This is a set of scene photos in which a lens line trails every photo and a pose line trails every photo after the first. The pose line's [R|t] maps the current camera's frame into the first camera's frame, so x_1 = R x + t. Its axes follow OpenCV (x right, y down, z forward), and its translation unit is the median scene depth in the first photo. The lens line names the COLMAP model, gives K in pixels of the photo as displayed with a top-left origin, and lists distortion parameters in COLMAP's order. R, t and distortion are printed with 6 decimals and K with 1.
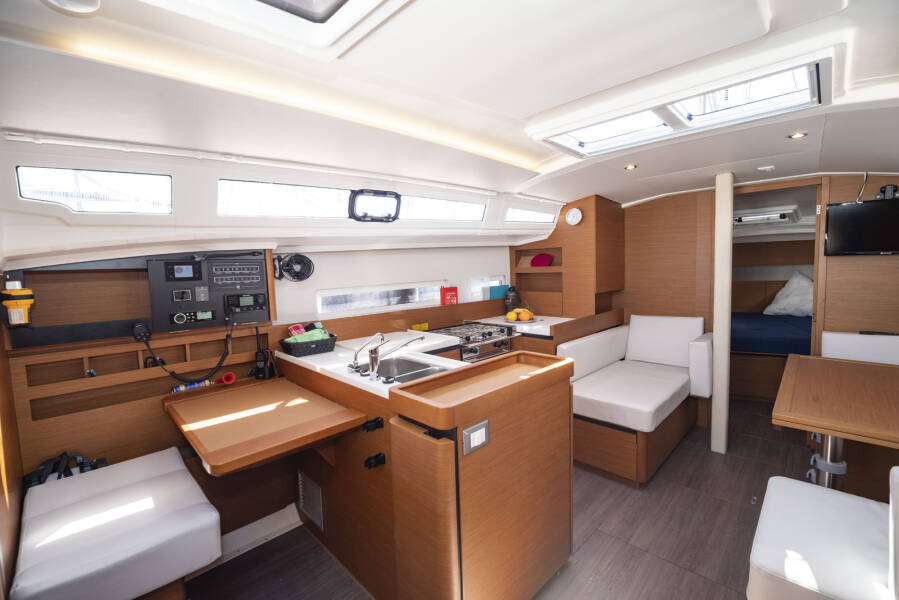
lens RADIAL K [[393.3, 0, 449.5], [0, 393.3, 300.0], [0, 0, 1]] dist [-0.000538, -0.000176]
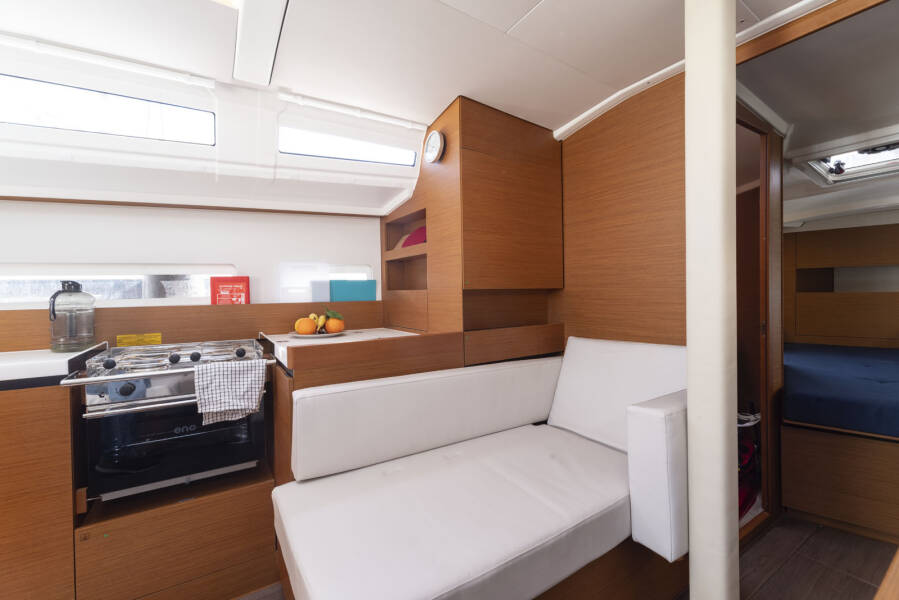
lens RADIAL K [[395.3, 0, 453.1], [0, 395.3, 296.4], [0, 0, 1]] dist [0.016591, -0.000088]
pose [[0.974900, 0.021299, -0.221623, 0.527814], [-0.035699, 0.997489, -0.061174, 0.027157], [0.219763, 0.067550, 0.973212, 0.556196]]
